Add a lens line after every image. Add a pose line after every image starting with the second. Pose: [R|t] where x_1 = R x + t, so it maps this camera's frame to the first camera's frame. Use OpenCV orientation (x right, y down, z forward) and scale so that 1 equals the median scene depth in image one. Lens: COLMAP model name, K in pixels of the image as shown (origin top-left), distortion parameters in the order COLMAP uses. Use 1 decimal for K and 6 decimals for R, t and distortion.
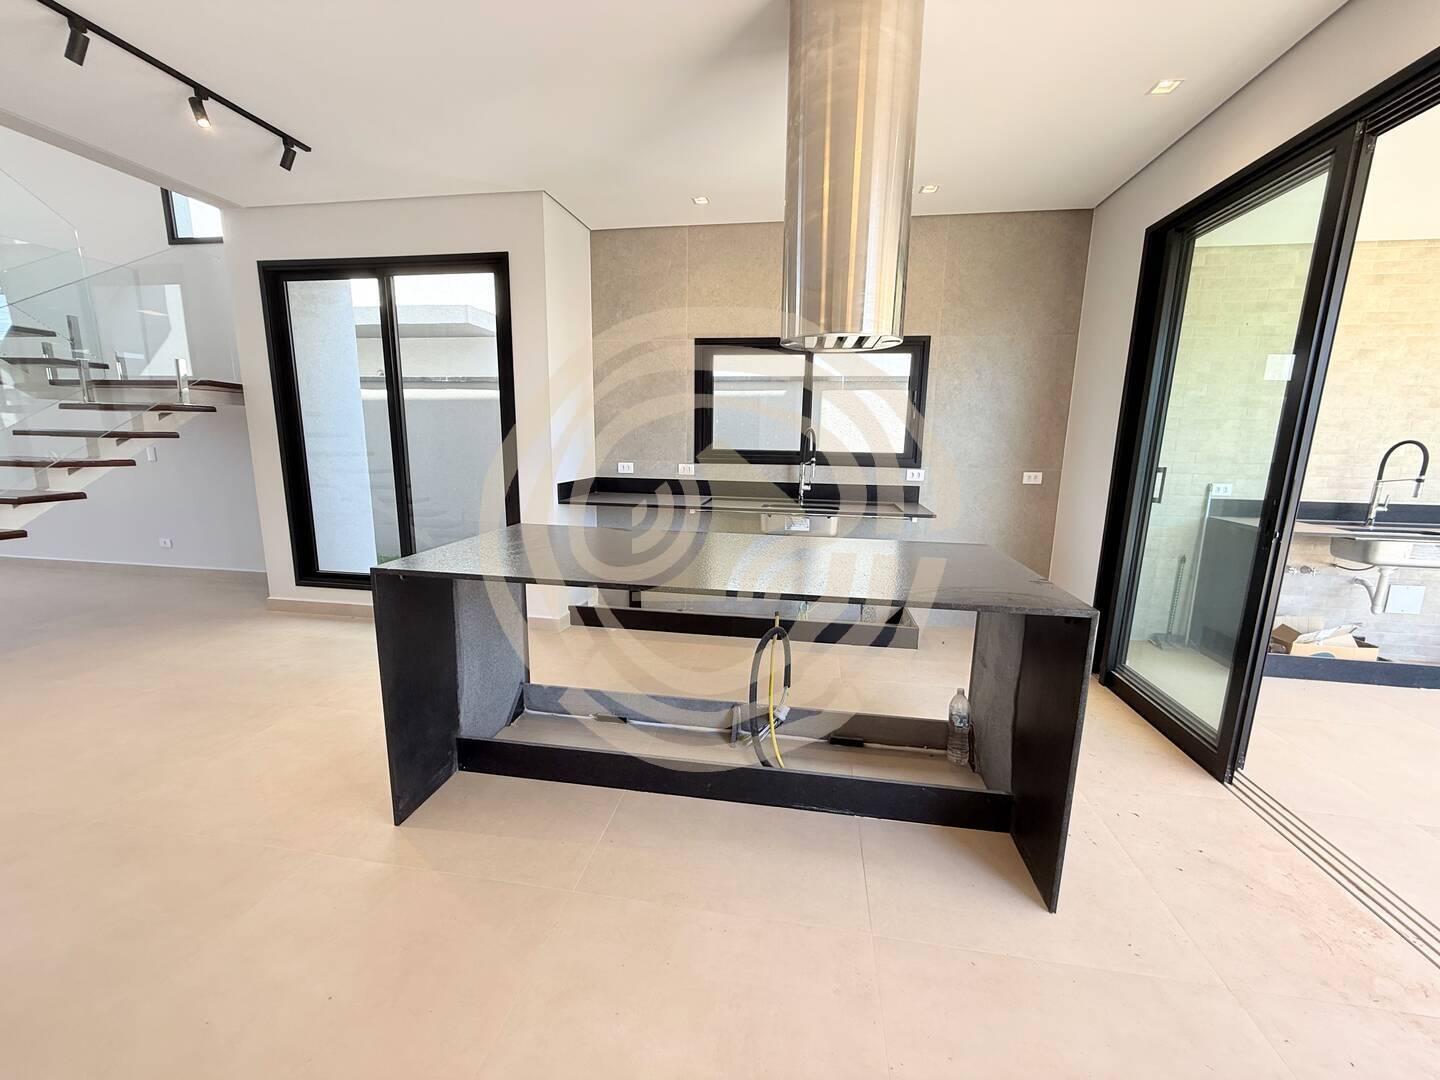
lens RADIAL K [[576.6, 0, 717.4], [0, 576.6, 541.9], [0, 0, 1]] dist [0.000606, 0.000382]
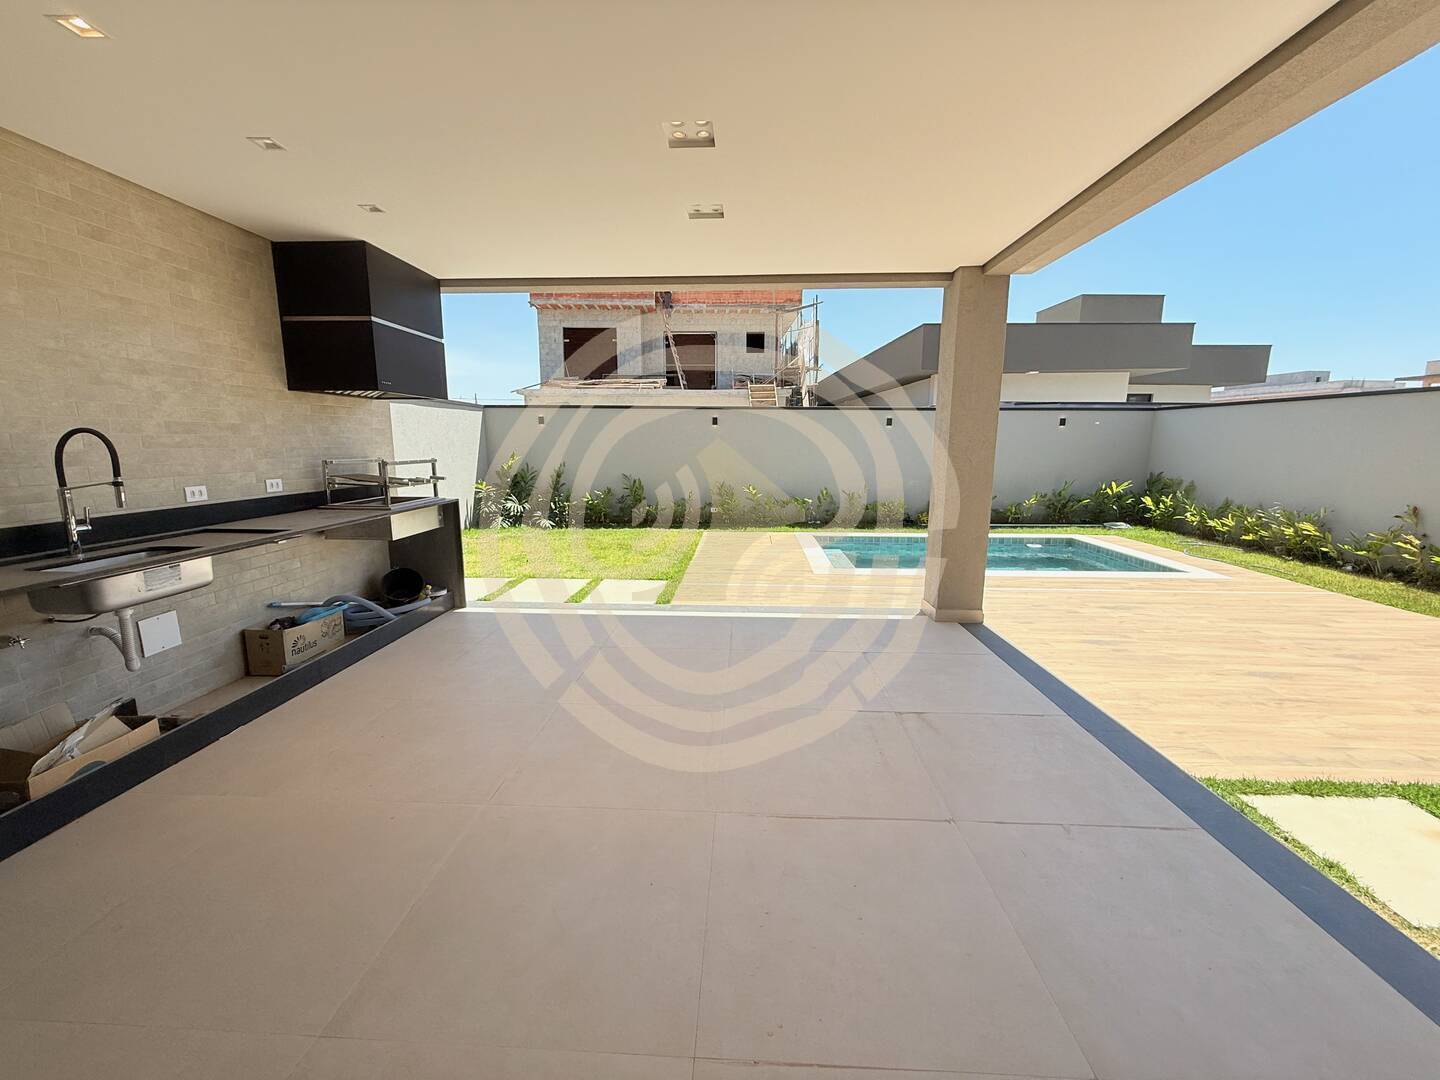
lens RADIAL K [[576.6, 0, 717.4], [0, 576.6, 541.9], [0, 0, 1]] dist [0.000606, 0.000382]
pose [[-0.108420, -0.186366, 0.976480, 0.386343], [0.176447, 0.963066, 0.203397, -0.046869], [-0.978321, 0.194349, -0.071532, 0.307809]]
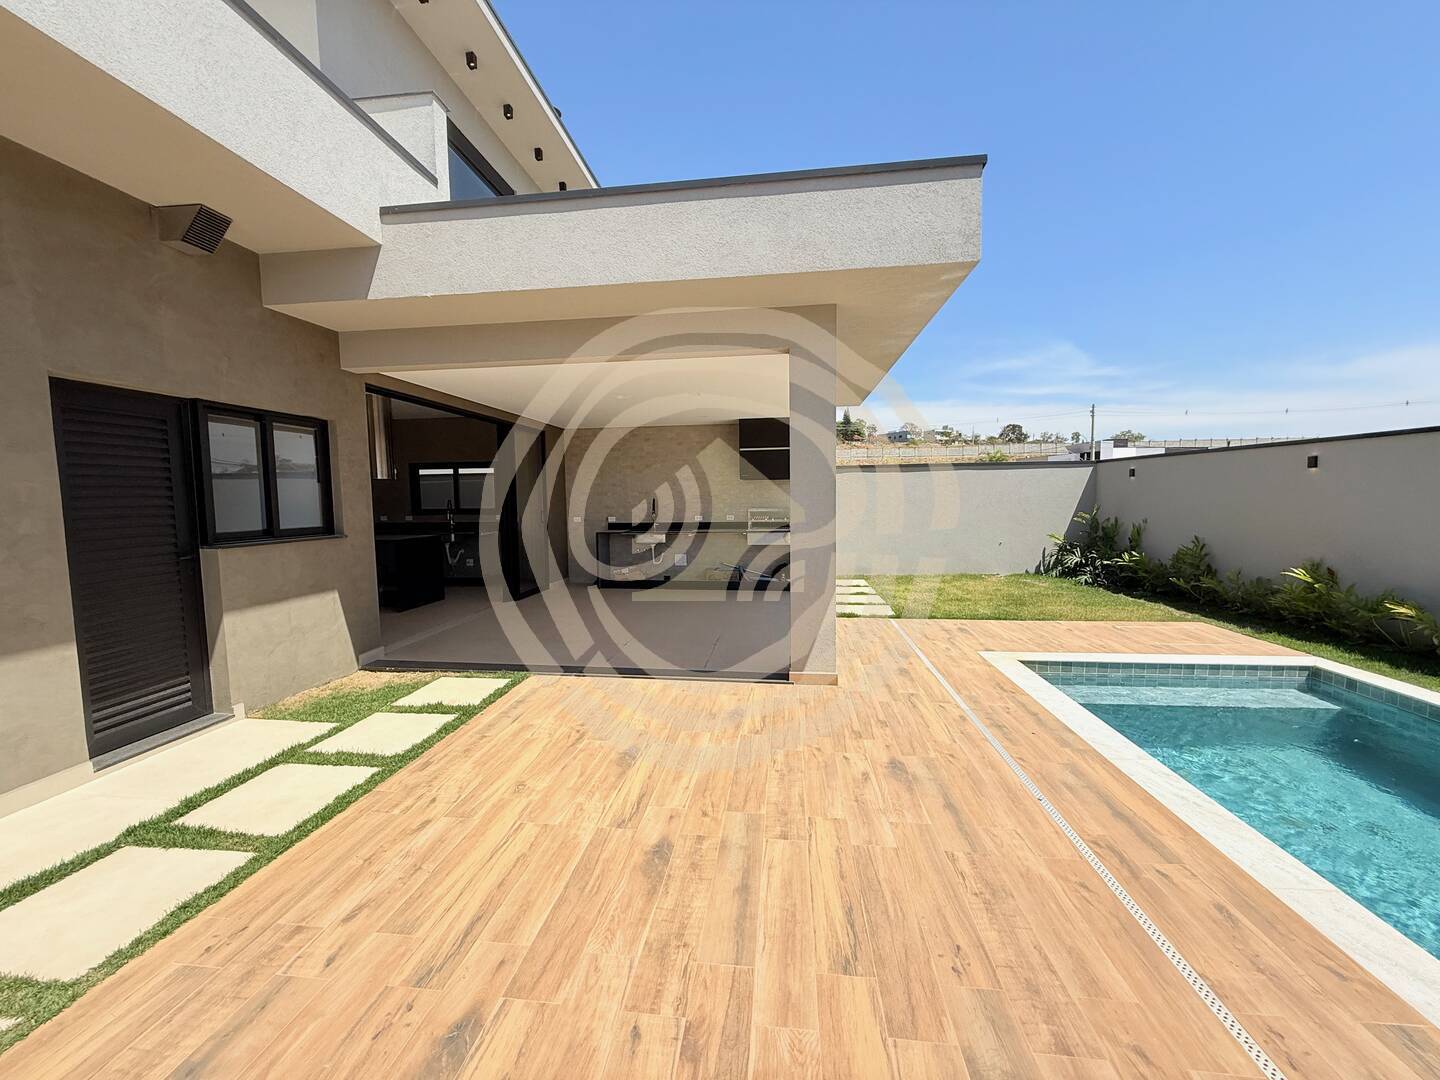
lens RADIAL K [[576.6, 0, 717.4], [0, 576.6, 541.9], [0, 0, 1]] dist [0.000606, 0.000382]
pose [[0.998922, -0.031718, 0.033897, 1.323009], [0.035045, 0.994110, -0.102554, 0.298369], [-0.030445, 0.103631, 0.994150, -1.590922]]
